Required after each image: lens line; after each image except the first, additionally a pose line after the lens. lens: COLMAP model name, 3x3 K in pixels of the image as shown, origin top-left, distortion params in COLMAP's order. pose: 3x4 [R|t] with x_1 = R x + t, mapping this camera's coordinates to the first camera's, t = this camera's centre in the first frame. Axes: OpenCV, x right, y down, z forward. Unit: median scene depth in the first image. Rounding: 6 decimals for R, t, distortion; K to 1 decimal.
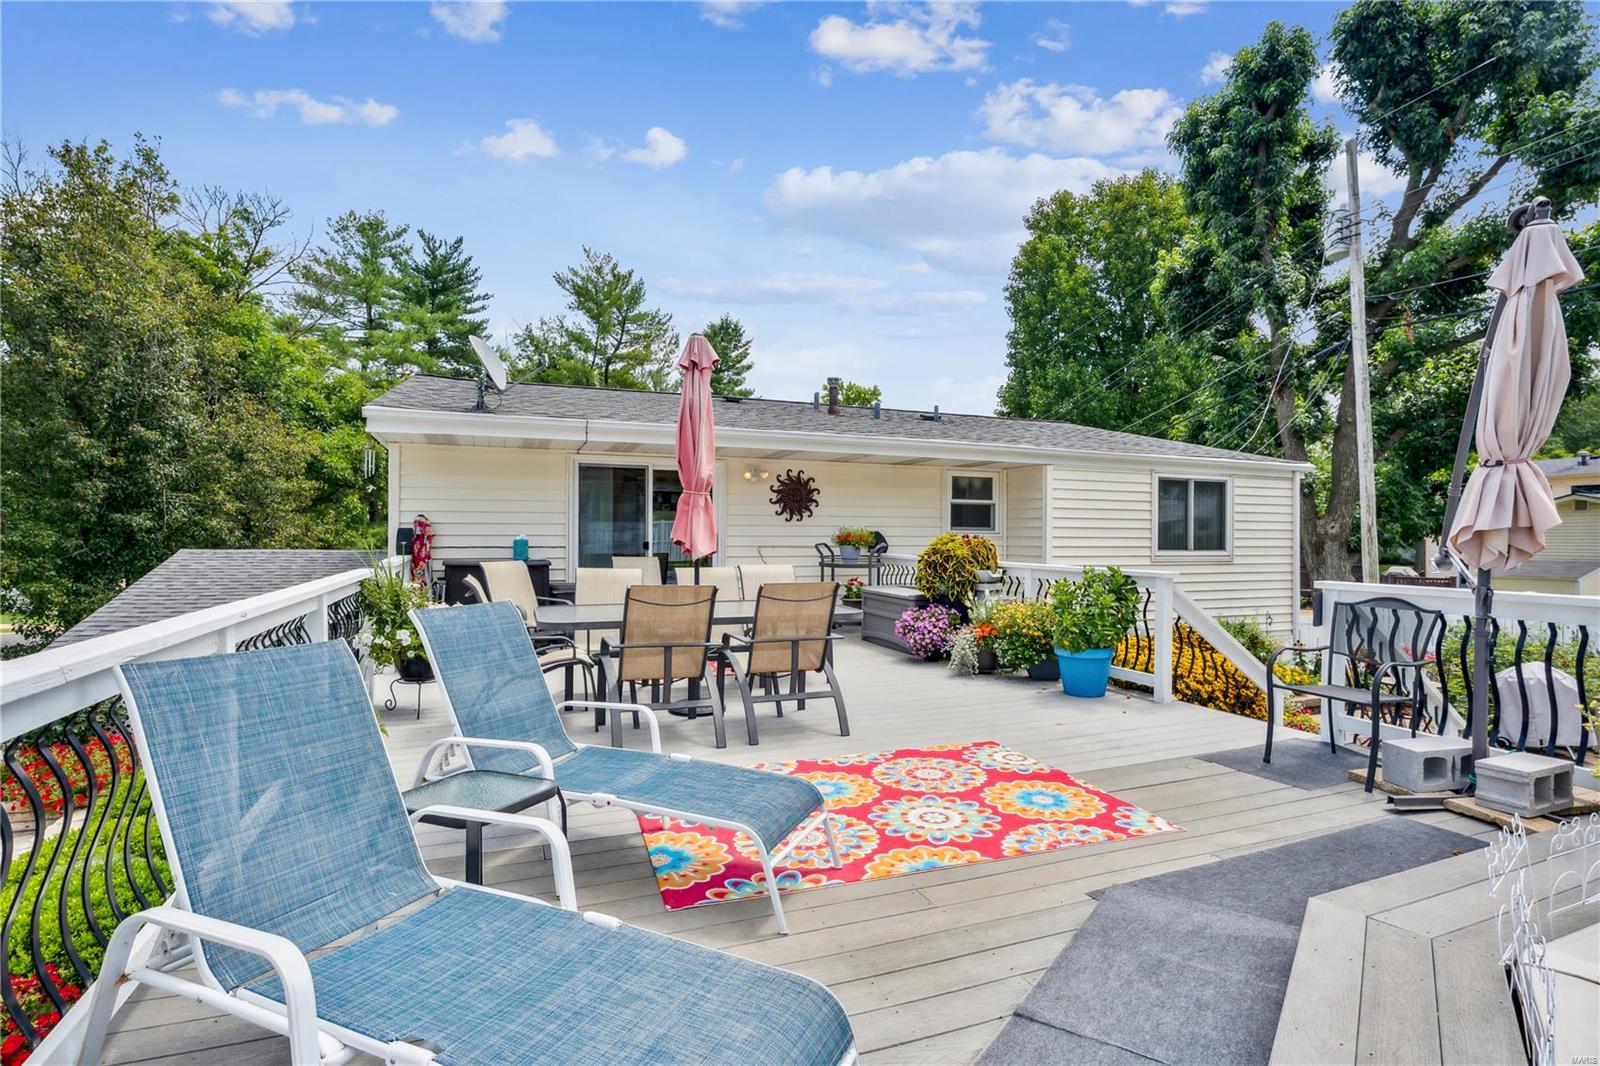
lens RADIAL K [[774.4, 0, 800.0], [0, 774.4, 533.0], [0, 0, 1]] dist [-0.004531, -0.001368]
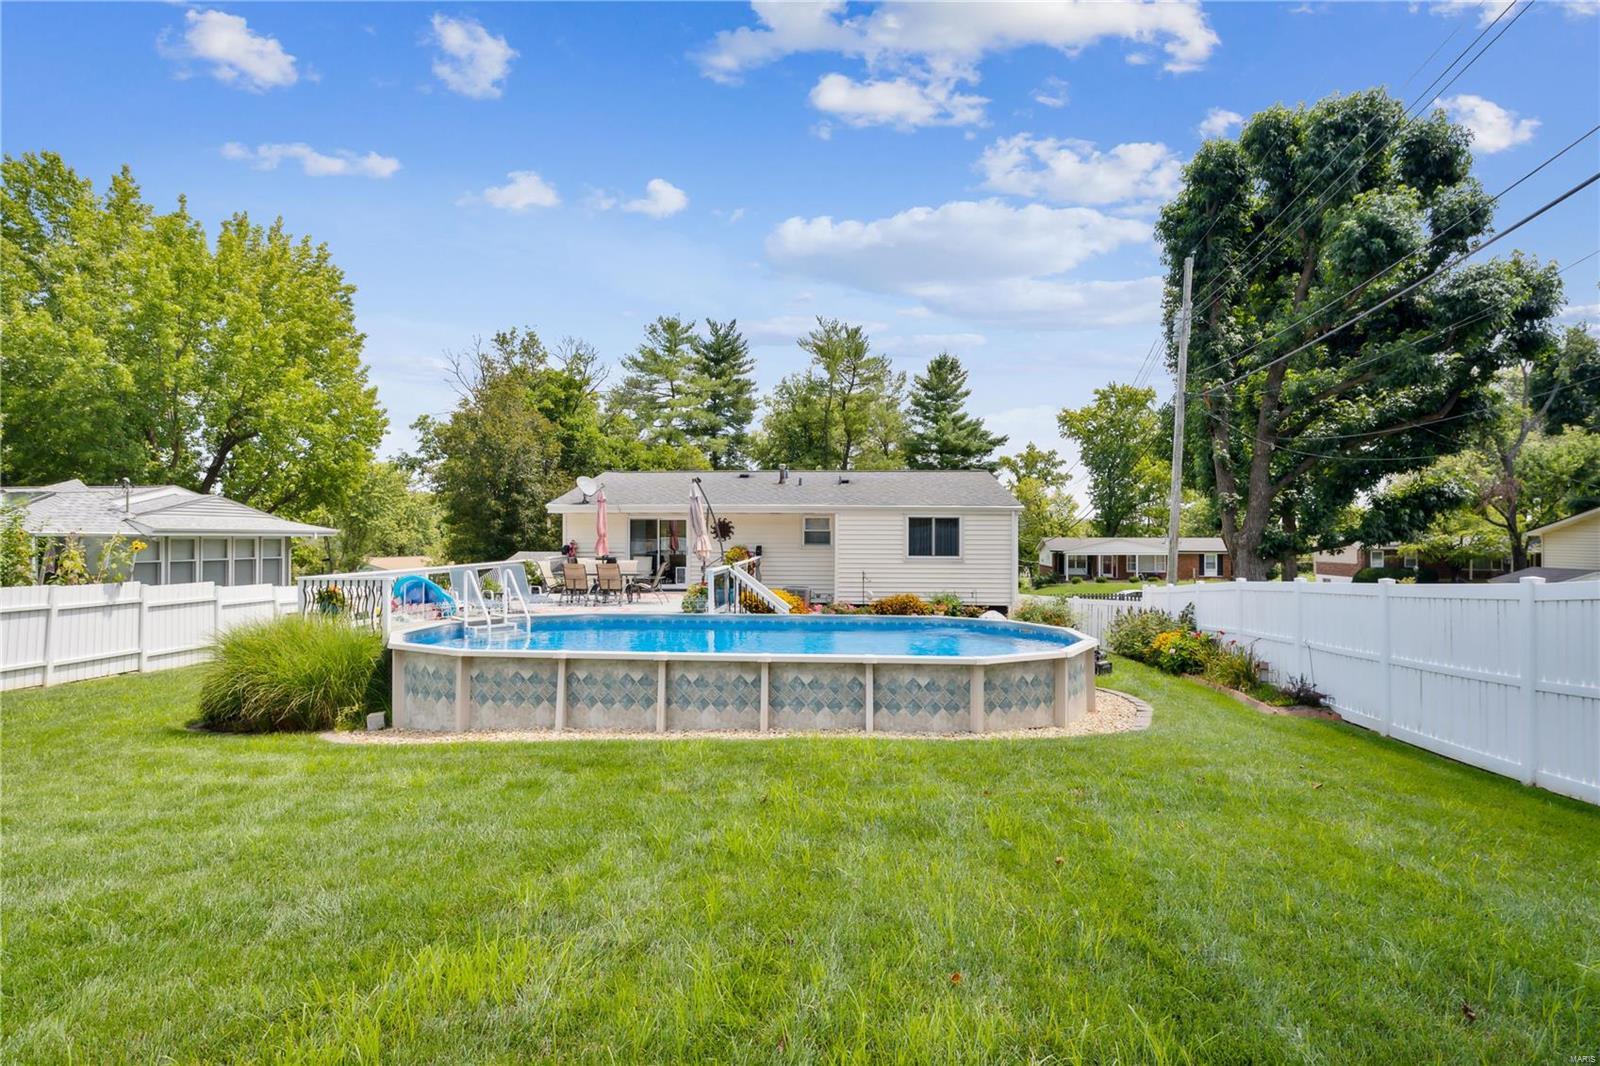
lens RADIAL K [[789.6, 0, 800.0], [0, 789.6, 533.0], [0, 0, 1]] dist [-0.012158, -0.000196]
pose [[0.908163, -0.003688, -0.418600, 0.265143], [0.003332, 0.999993, -0.001582, -0.008083], [0.418603, 0.000042, 0.908169, -0.223160]]
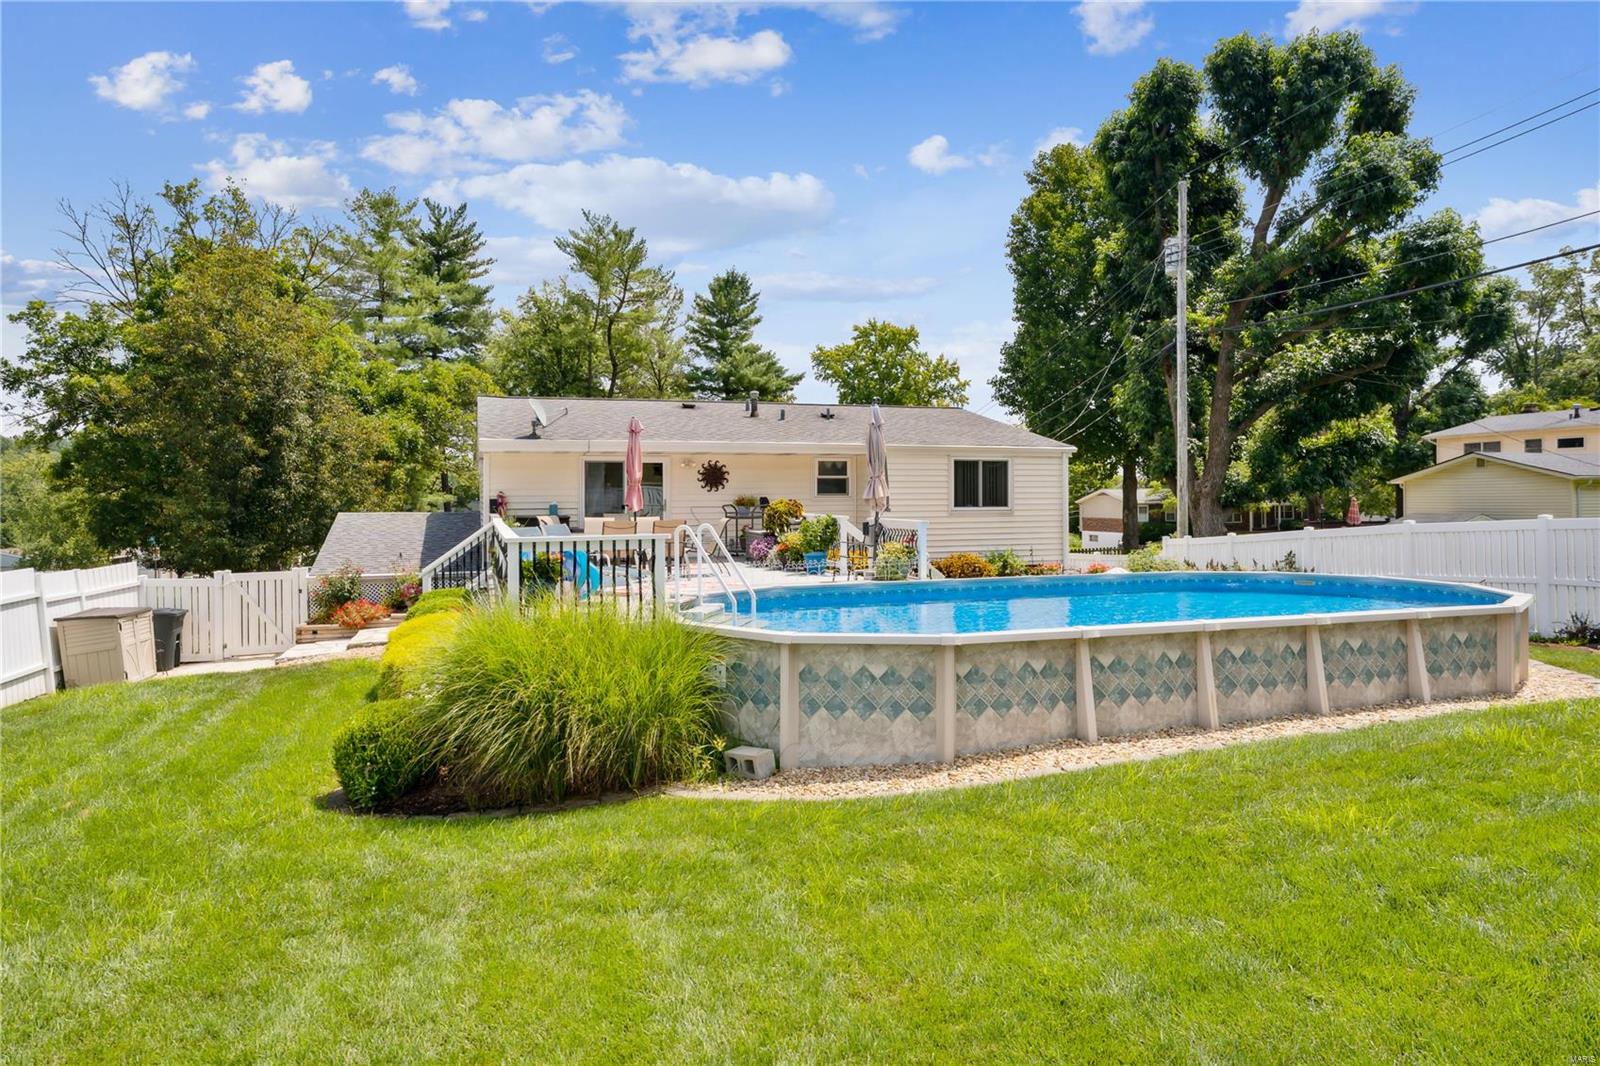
lens RADIAL K [[961.1, 0, 796.6], [0, 961.1, 504.0], [0, 0, 1]] dist [-0.033657, 0.001051]
pose [[0.998197, -0.010139, -0.059158, 0.067480], [0.010860, 0.999870, 0.011879, -0.002532], [0.059030, -0.012500, 0.998178, -0.239999]]
